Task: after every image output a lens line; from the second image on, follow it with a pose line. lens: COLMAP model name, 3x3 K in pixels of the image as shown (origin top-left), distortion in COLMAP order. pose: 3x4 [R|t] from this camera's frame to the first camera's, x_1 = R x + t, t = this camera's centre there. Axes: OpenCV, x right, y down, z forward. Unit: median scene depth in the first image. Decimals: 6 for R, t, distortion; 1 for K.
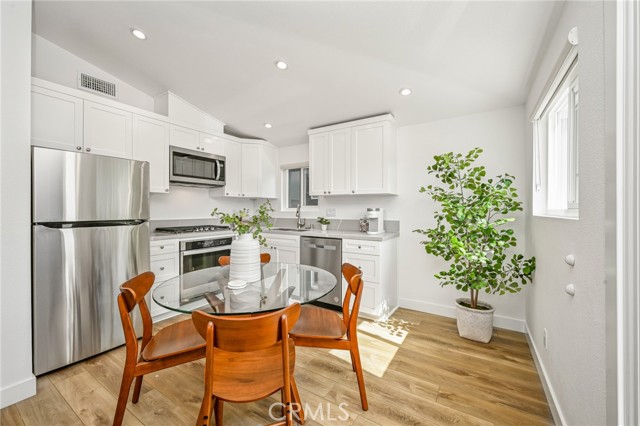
lens RADIAL K [[251.7, 0, 320.9], [0, 251.7, 211.2], [0, 0, 1]] dist [-0.000163, 0.000055]
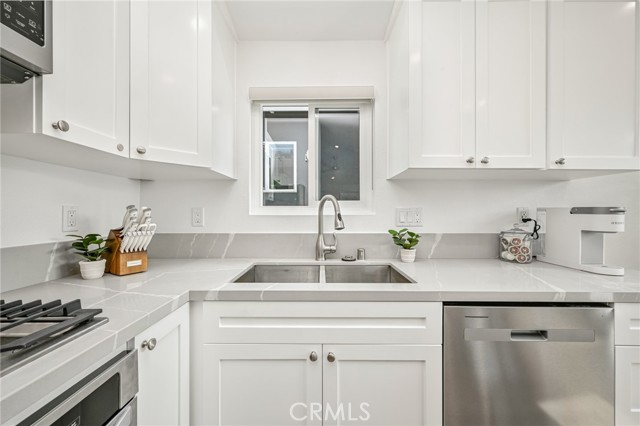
lens RADIAL K [[251.7, 0, 319.7], [0, 251.7, 211.4], [0, 0, 1]] dist [-0.000163, 0.000055]
pose [[0.842321, -0.001807, 0.538974, -0.352599], [0.002476, 0.999997, -0.000516, -0.005108], [-0.538971, 0.001769, 0.842322, 0.838944]]
